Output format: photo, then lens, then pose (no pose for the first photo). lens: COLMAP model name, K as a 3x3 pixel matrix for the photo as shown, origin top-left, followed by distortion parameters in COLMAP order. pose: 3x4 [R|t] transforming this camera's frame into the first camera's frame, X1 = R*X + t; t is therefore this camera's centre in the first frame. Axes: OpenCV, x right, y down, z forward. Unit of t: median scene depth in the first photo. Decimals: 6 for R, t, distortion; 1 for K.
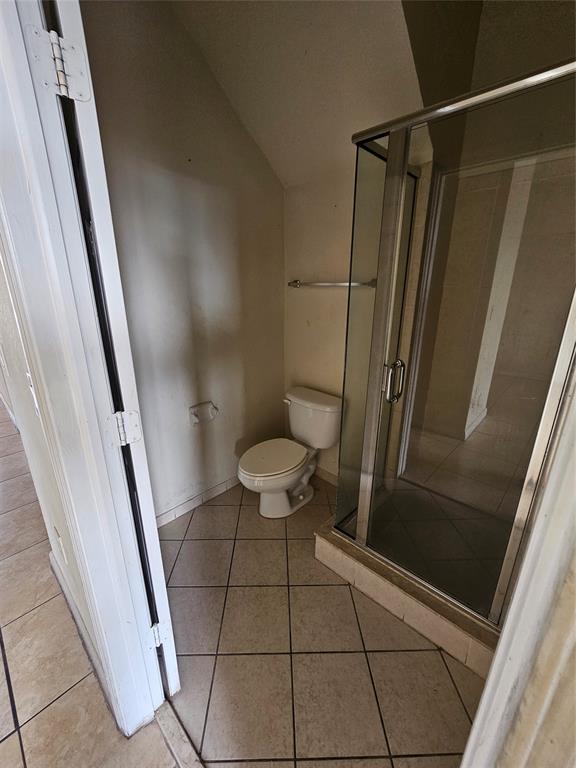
lens RADIAL K [[314.0, 0, 283.4], [0, 314.0, 386.0], [0, 0, 1]] dist [0.000787, 0.000009]
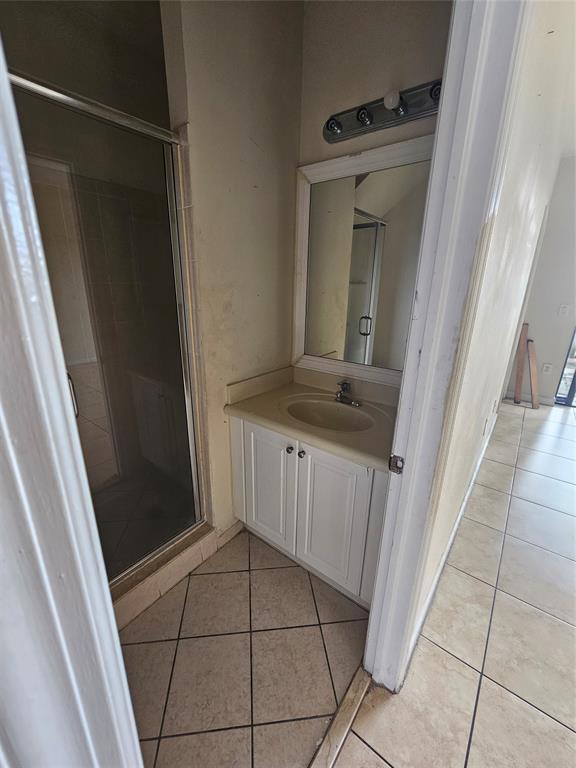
lens RADIAL K [[314.0, 0, 281.9], [0, 314.0, 385.4], [0, 0, 1]] dist [0.000787, 0.000009]
pose [[-0.092622, -0.308534, 0.946693, -0.538302], [0.288855, 0.901566, 0.322088, -0.150620], [-0.952882, 0.303290, 0.005617, 0.462681]]
